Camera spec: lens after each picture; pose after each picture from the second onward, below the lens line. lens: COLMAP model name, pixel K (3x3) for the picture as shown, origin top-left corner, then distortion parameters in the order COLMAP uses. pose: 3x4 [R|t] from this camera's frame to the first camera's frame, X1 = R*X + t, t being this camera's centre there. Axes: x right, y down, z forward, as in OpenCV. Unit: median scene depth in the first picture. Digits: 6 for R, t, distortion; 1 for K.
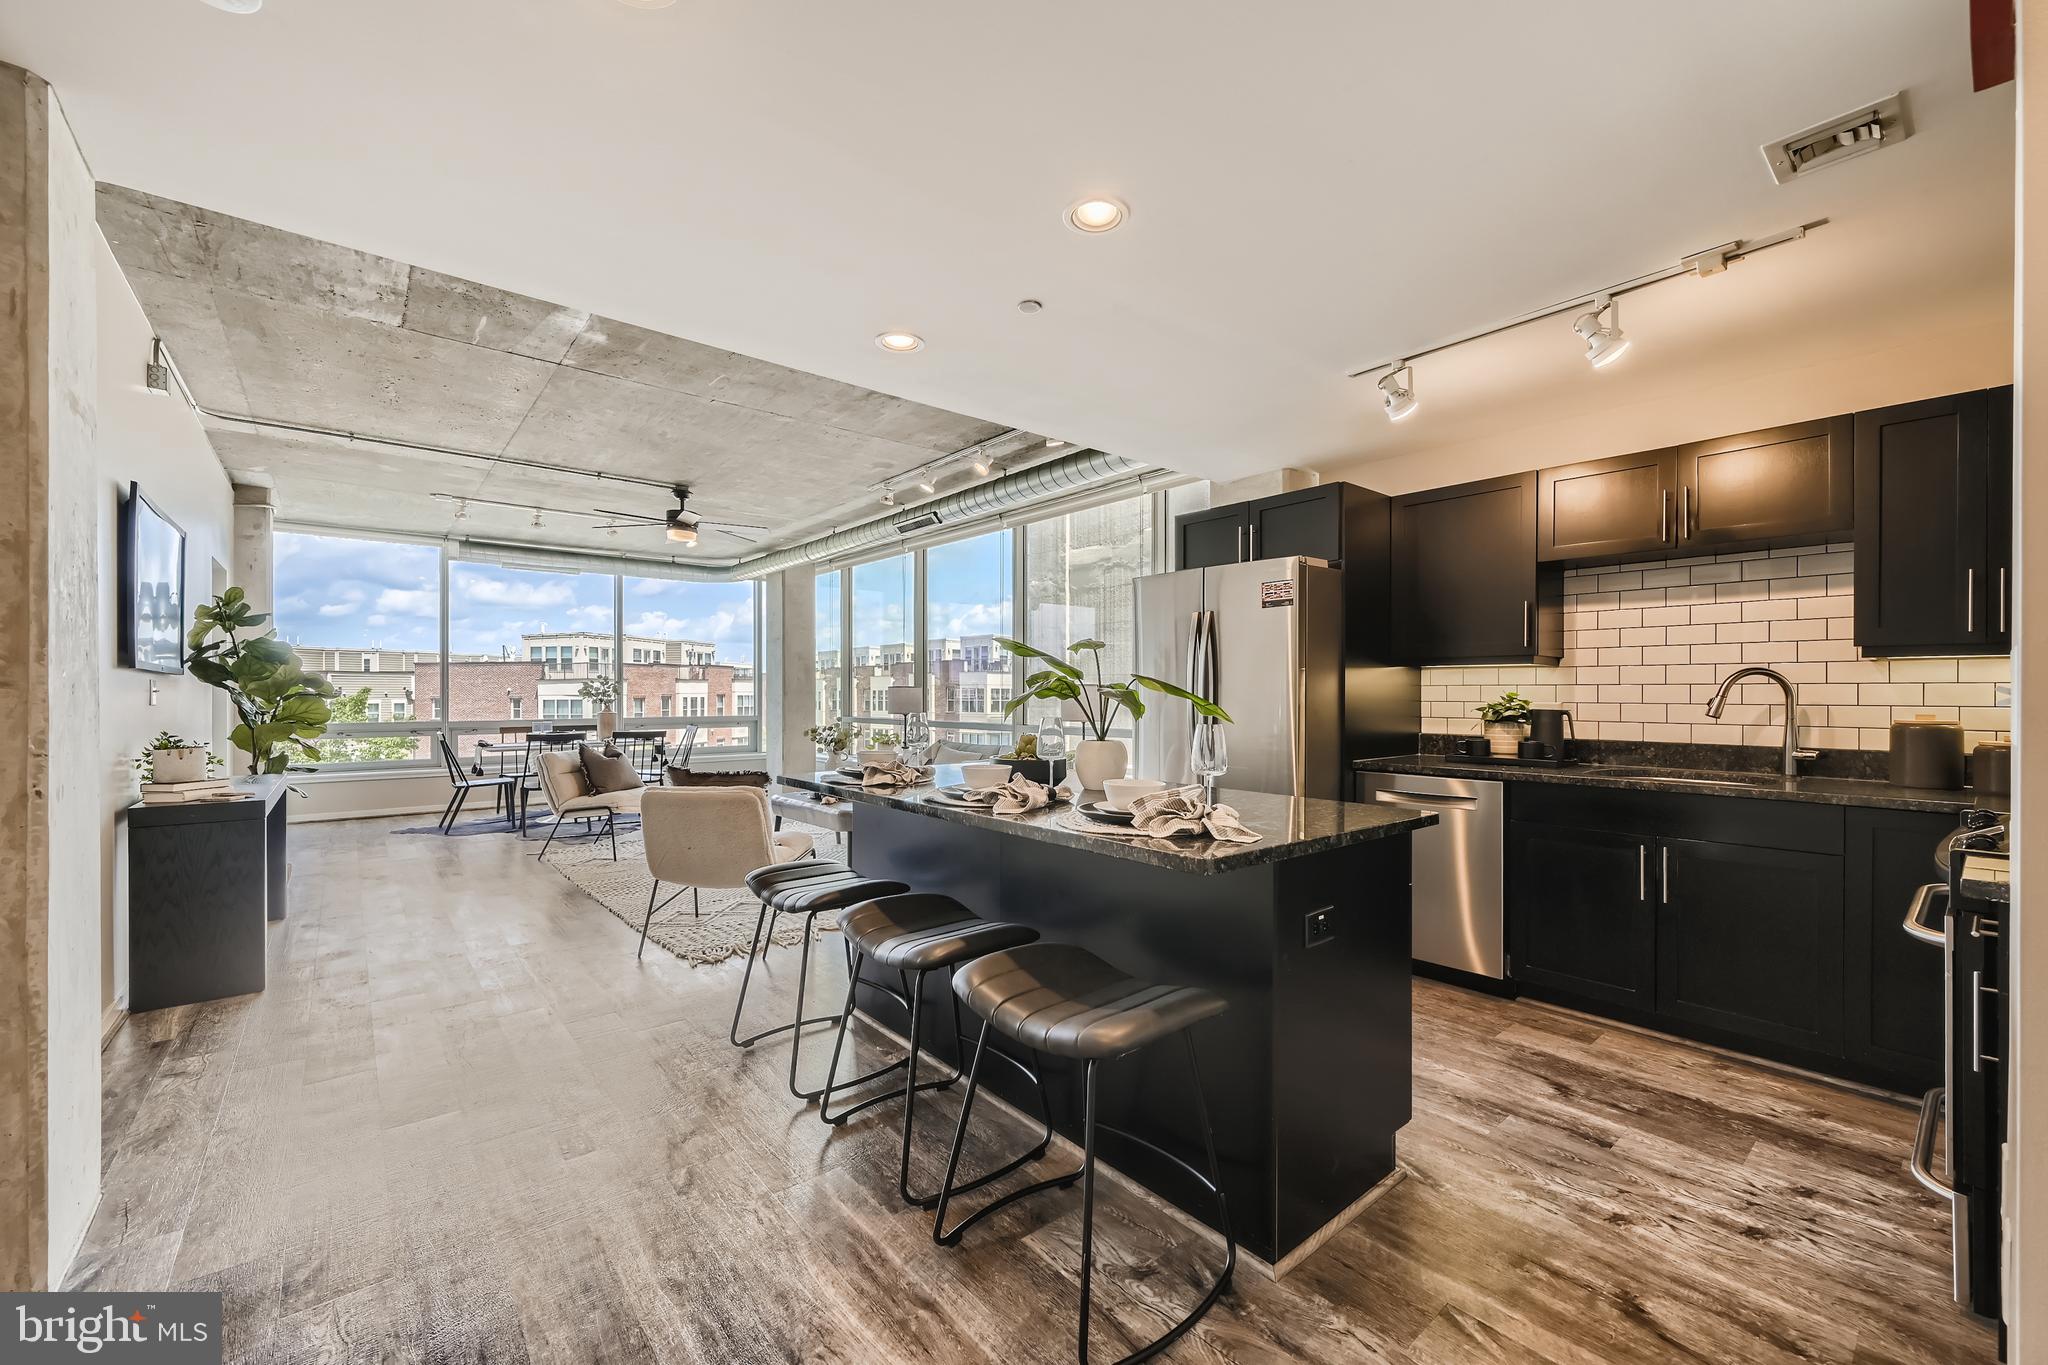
lens RADIAL K [[818.8, 0, 1022.0], [0, 818.8, 694.1], [0, 0, 1]] dist [0.001434, -0.000438]
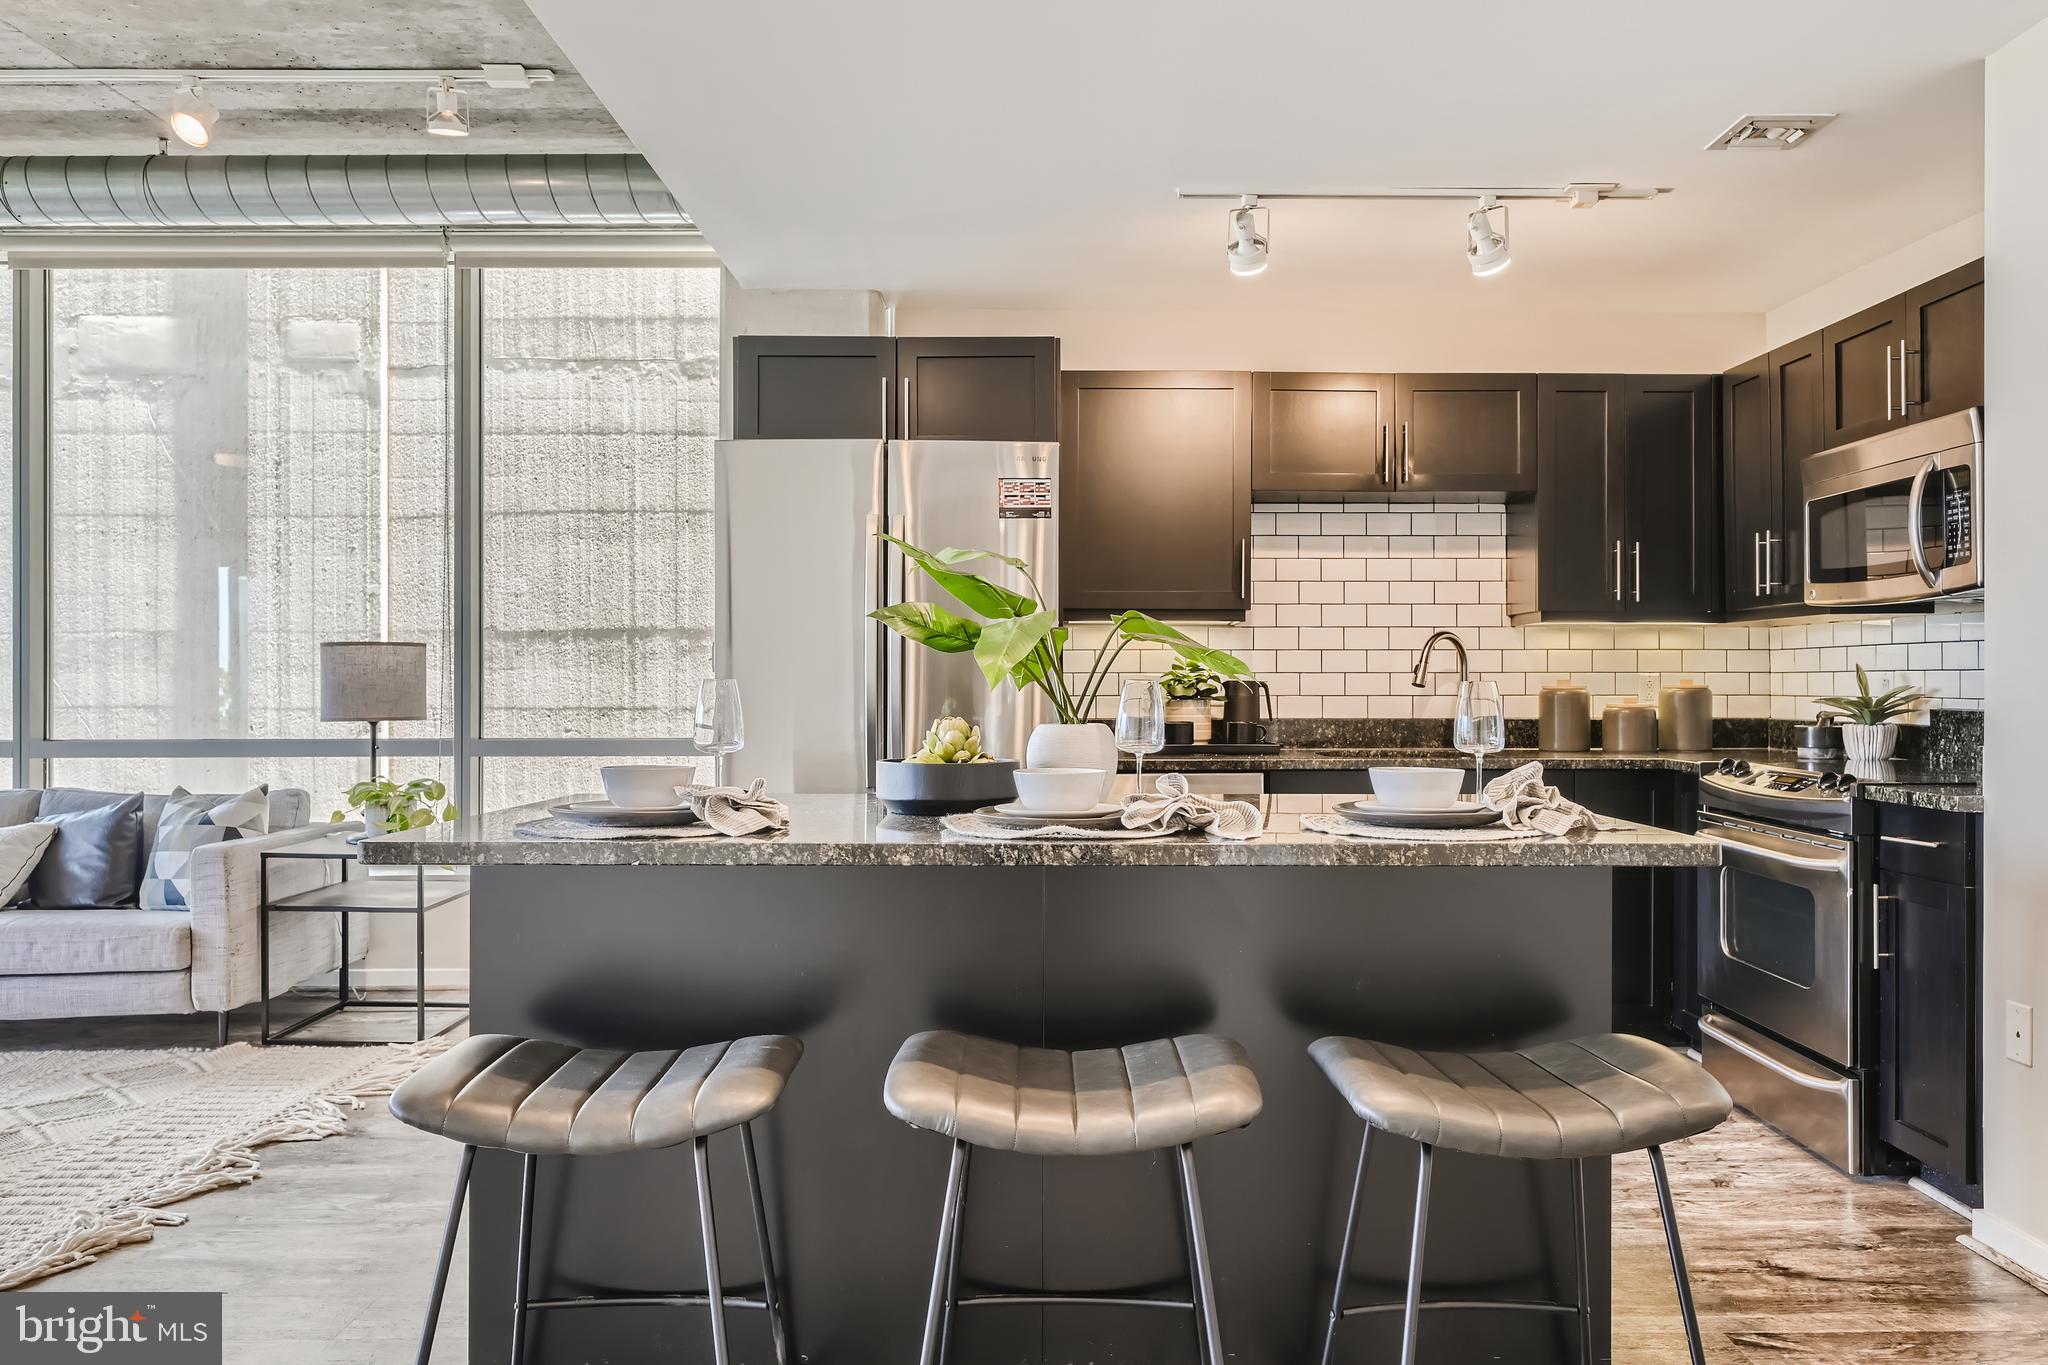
lens RADIAL K [[1439.4, 0, 1053.4], [0, 1439.4, 690.2], [0, 0, 1]] dist [-0.005226, 0.000873]
pose [[0.633026, -0.004417, 0.774118, -0.412064], [0.002051, 0.999990, 0.004029, 0.016847], [-0.774128, -0.000963, 0.633029, 0.212727]]
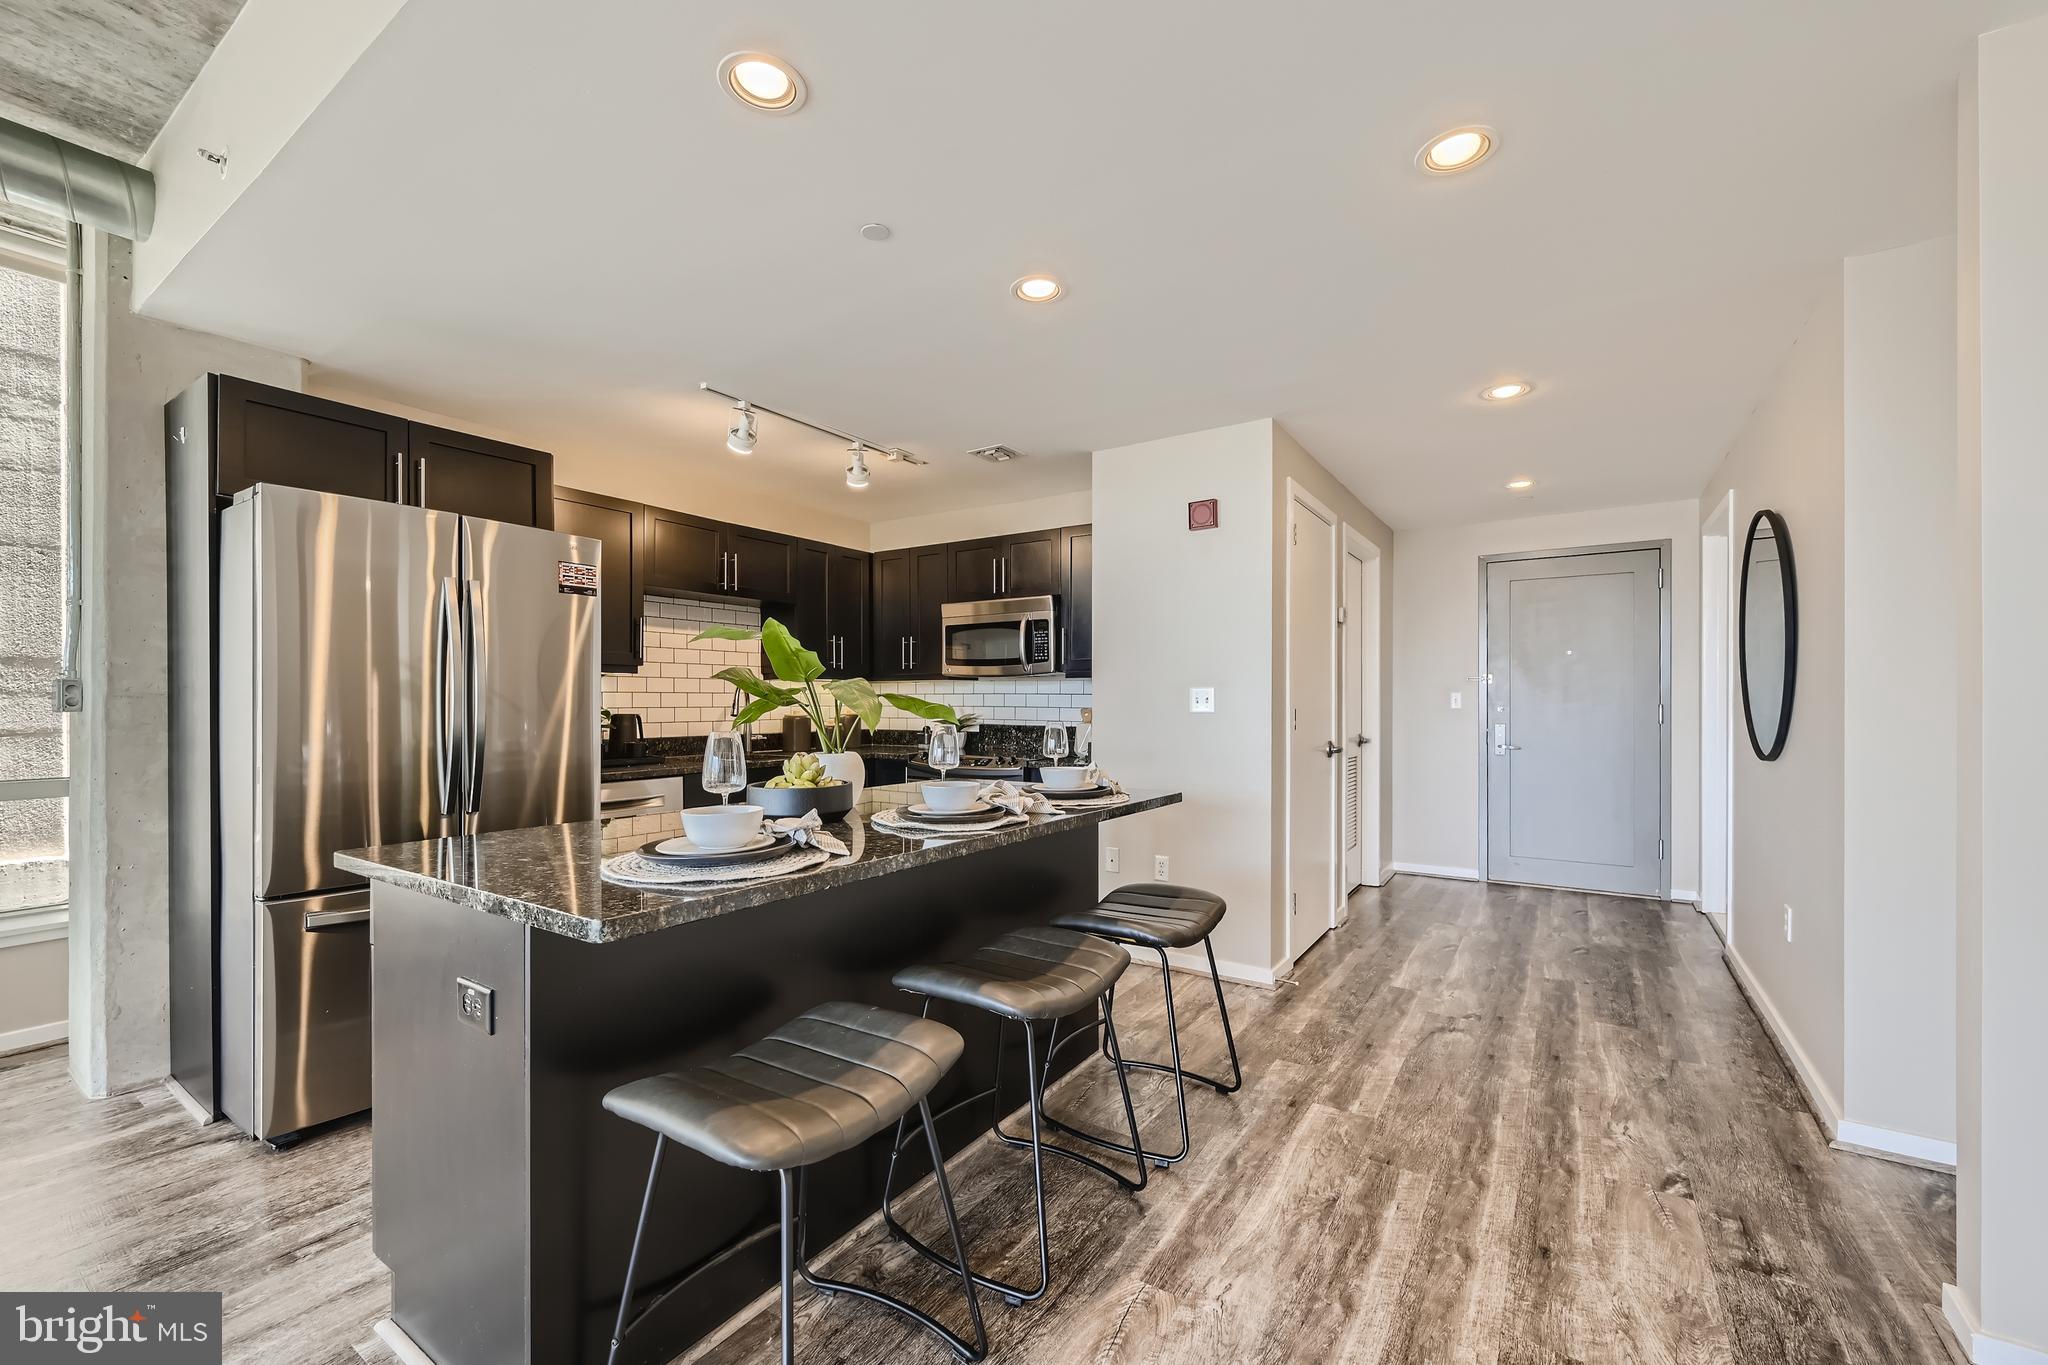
lens RADIAL K [[825.3, 0, 1018.8], [0, 825.3, 703.6], [0, 0, 1]] dist [0.001993, 0.000044]
pose [[-0.278387, -0.003376, 0.960463, -0.470947], [0.002142, 0.999989, 0.004136, 0.000741], [-0.960467, 0.003209, -0.278377, 0.617428]]
